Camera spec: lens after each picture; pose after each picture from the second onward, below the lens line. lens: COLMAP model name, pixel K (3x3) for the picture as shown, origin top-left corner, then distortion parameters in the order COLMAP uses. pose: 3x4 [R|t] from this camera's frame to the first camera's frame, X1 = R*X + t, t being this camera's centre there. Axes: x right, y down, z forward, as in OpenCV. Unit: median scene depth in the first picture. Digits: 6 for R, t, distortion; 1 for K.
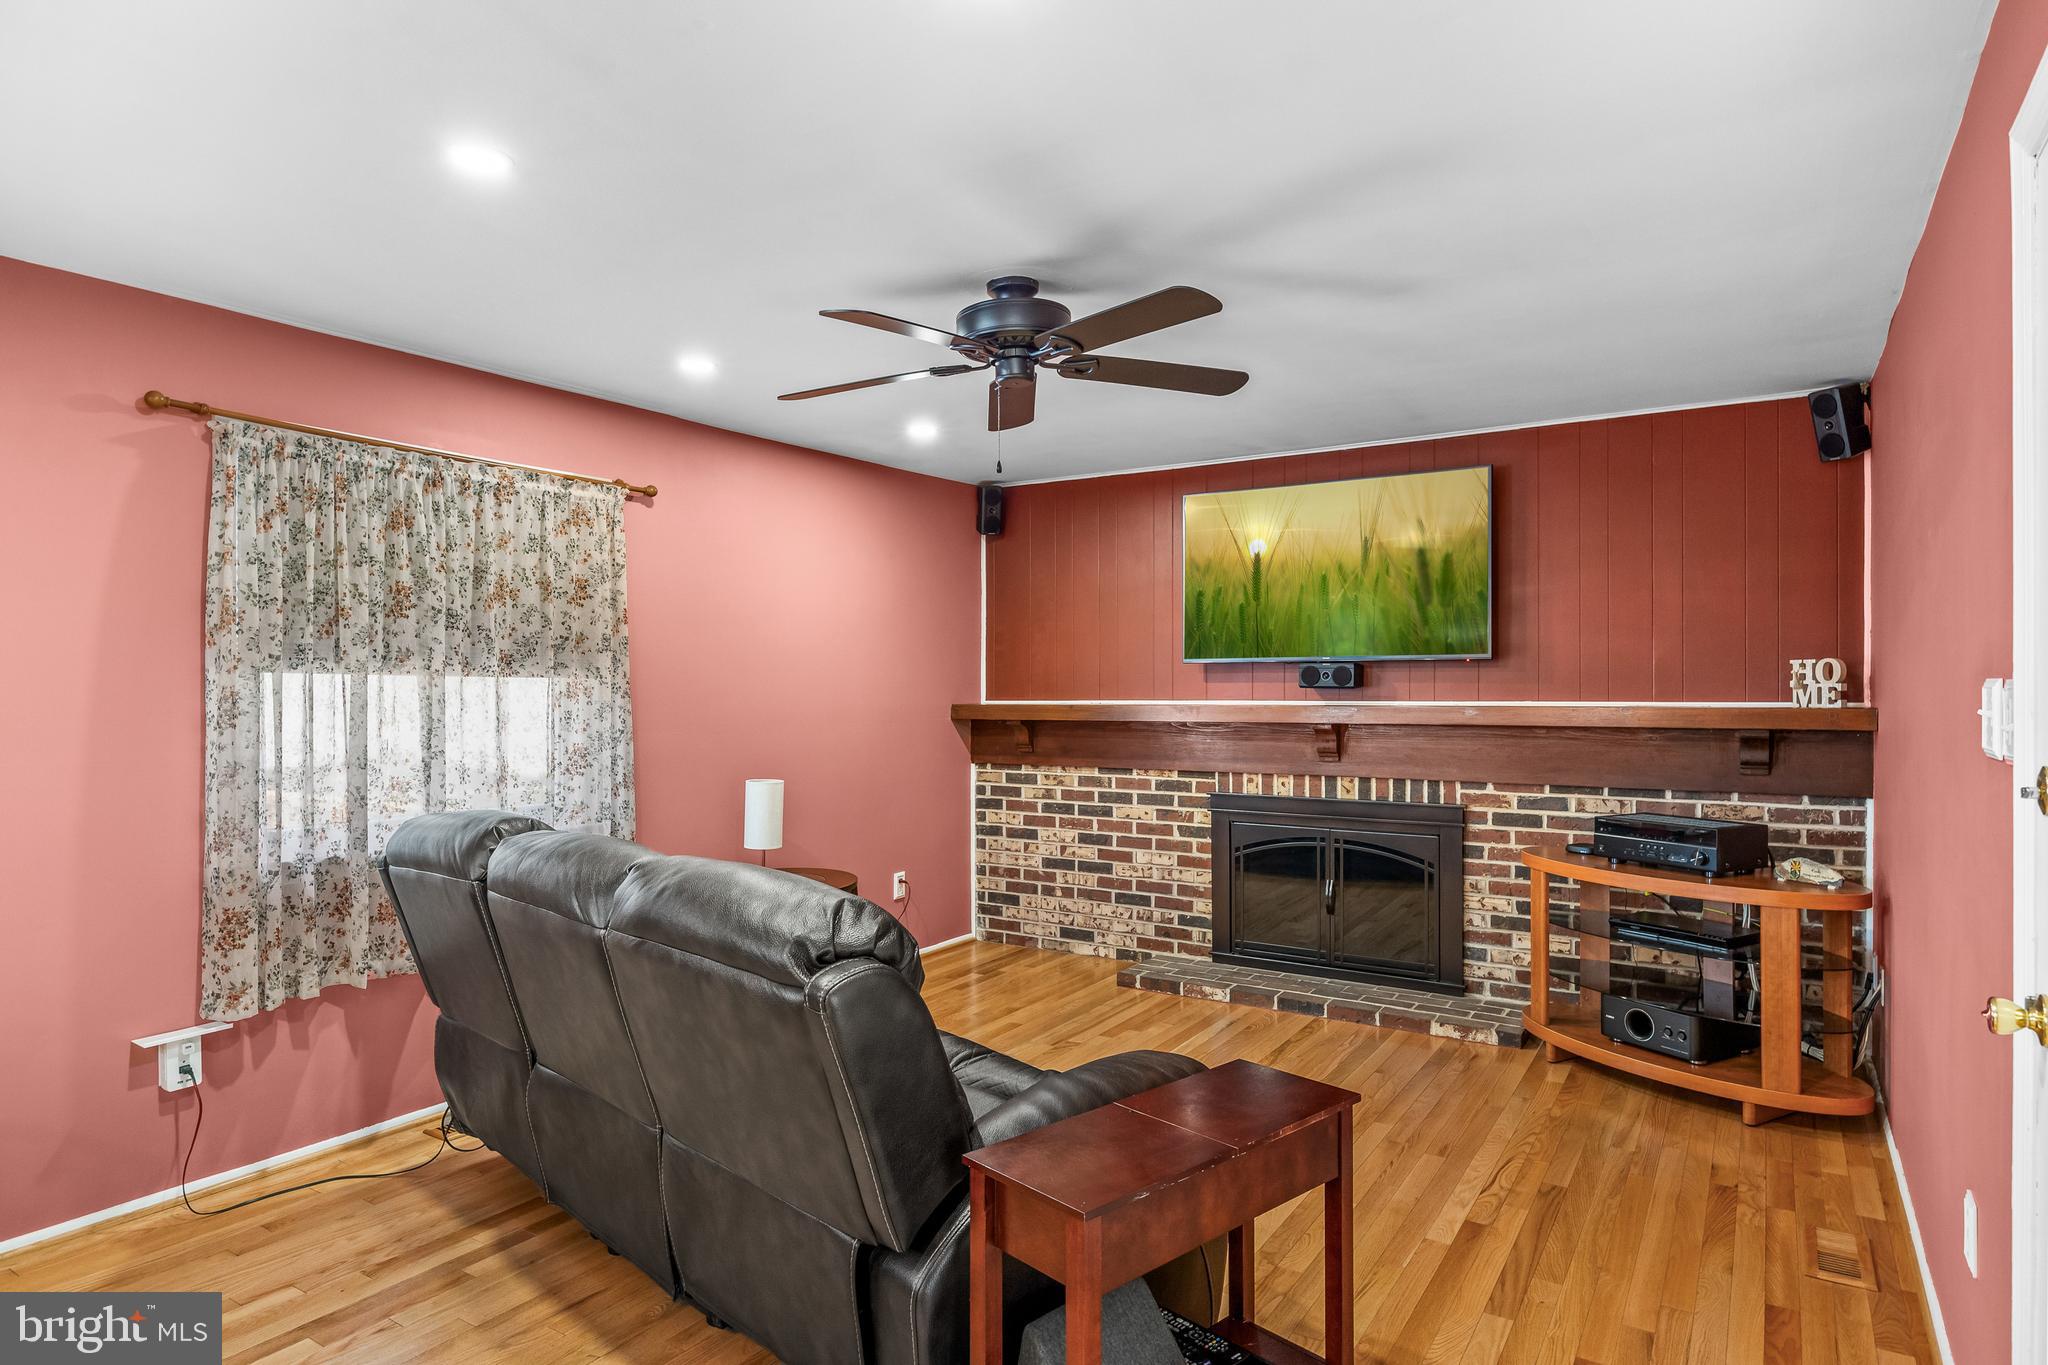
lens RADIAL K [[1137.8, 0, 1016.0], [0, 1137.8, 690.8], [0, 0, 1]] dist [-0.002436, 0.001318]
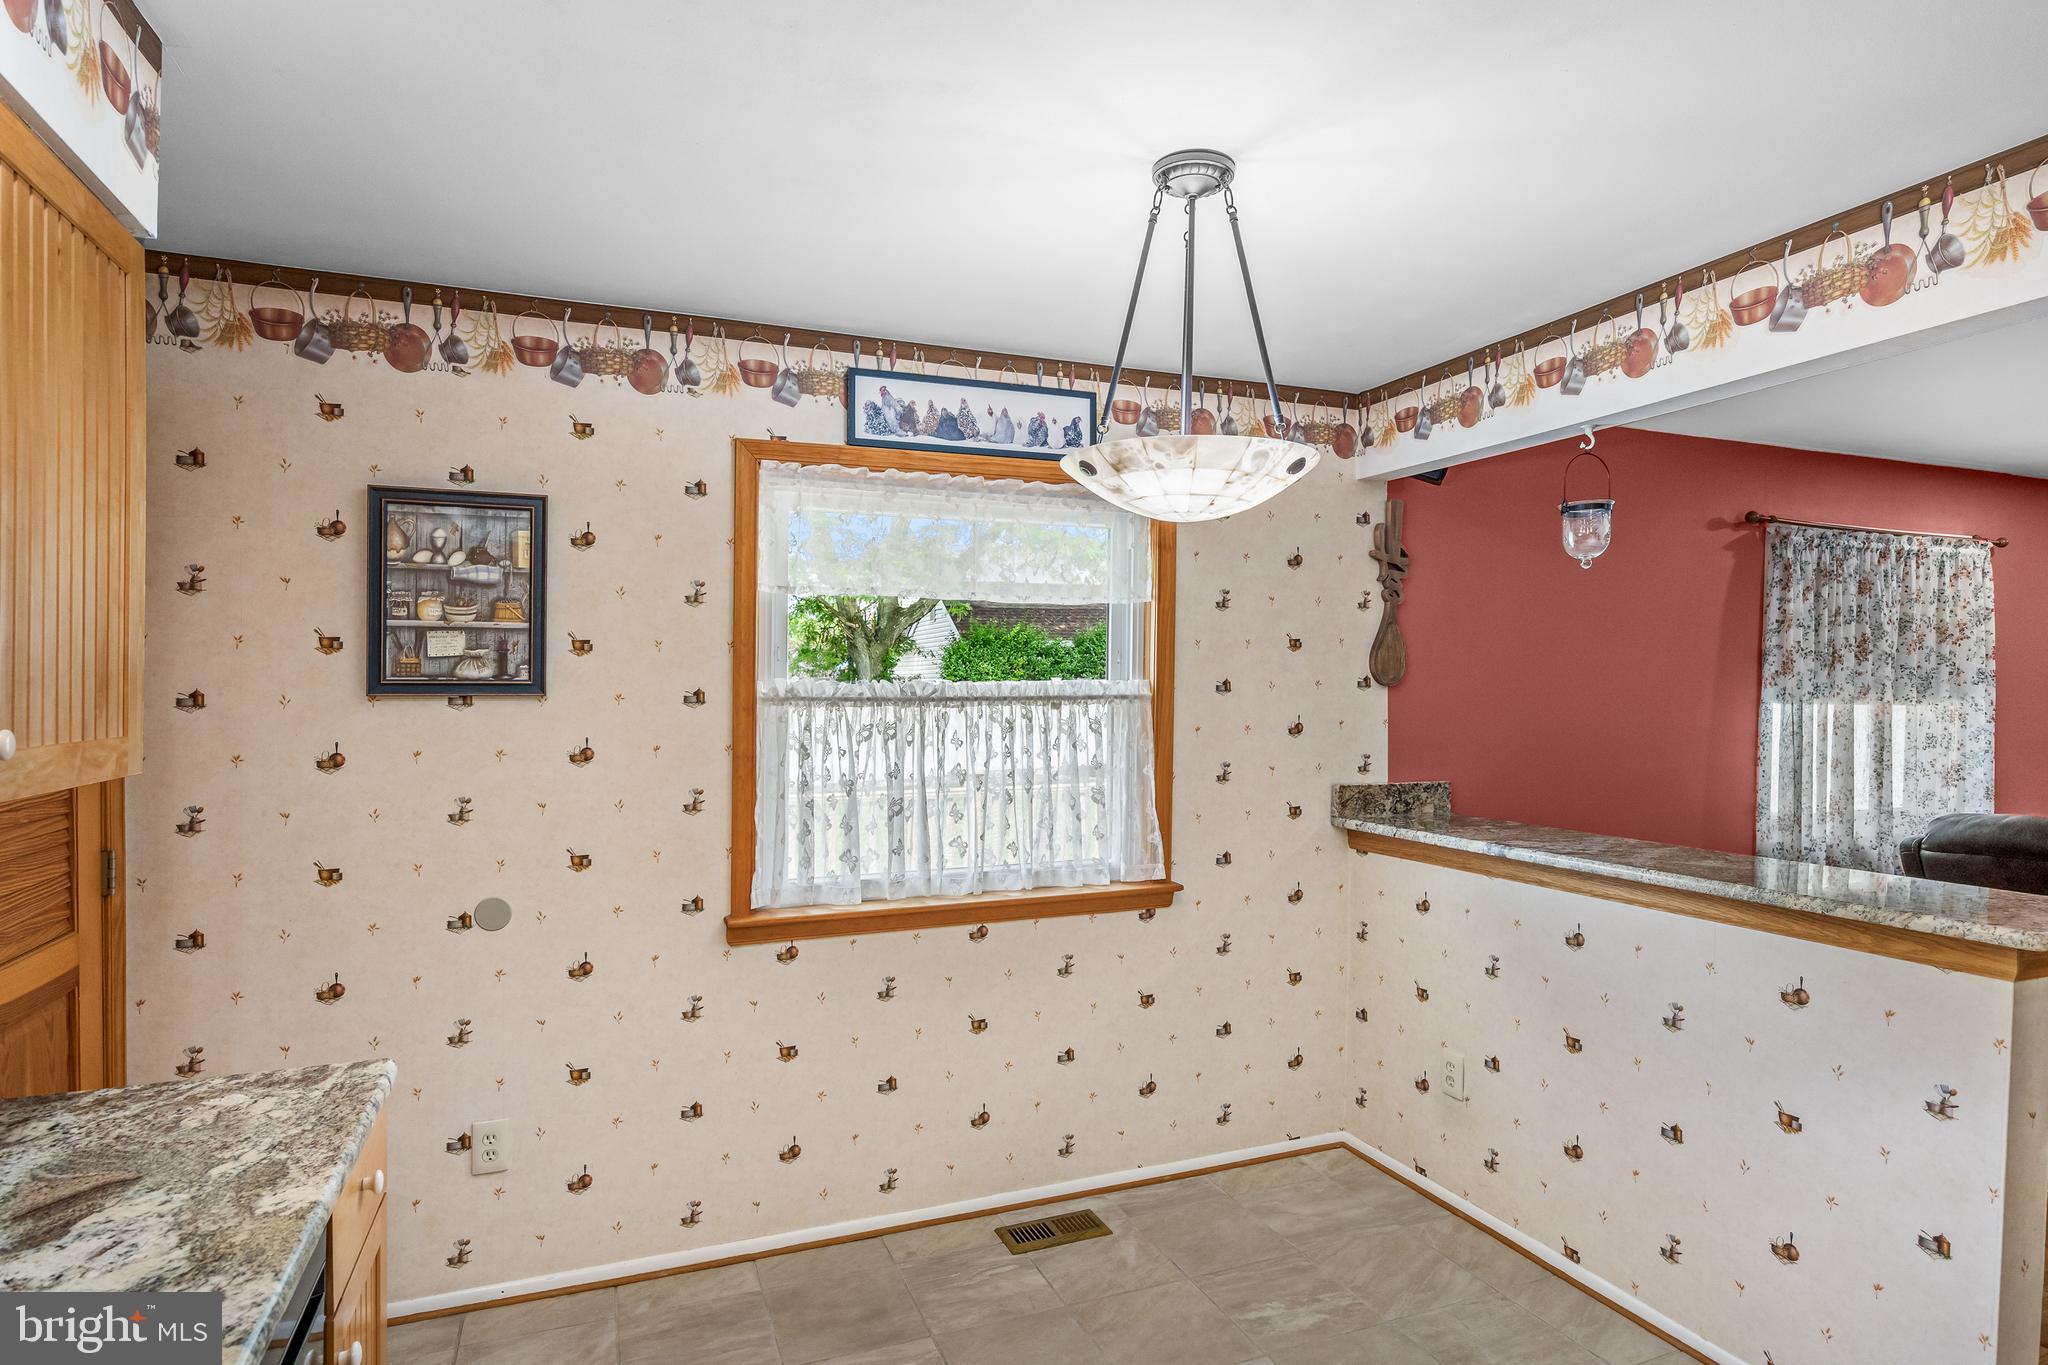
lens RADIAL K [[1113.3, 0, 1023.6], [0, 1113.3, 694.2], [0, 0, 1]] dist [-0.004941, -0.000975]
pose [[0.815786, -0.002452, -0.578348, -0.579394], [-0.003151, 0.999957, -0.008685, -0.011611], [0.578345, 0.008907, 0.815744, -0.583715]]
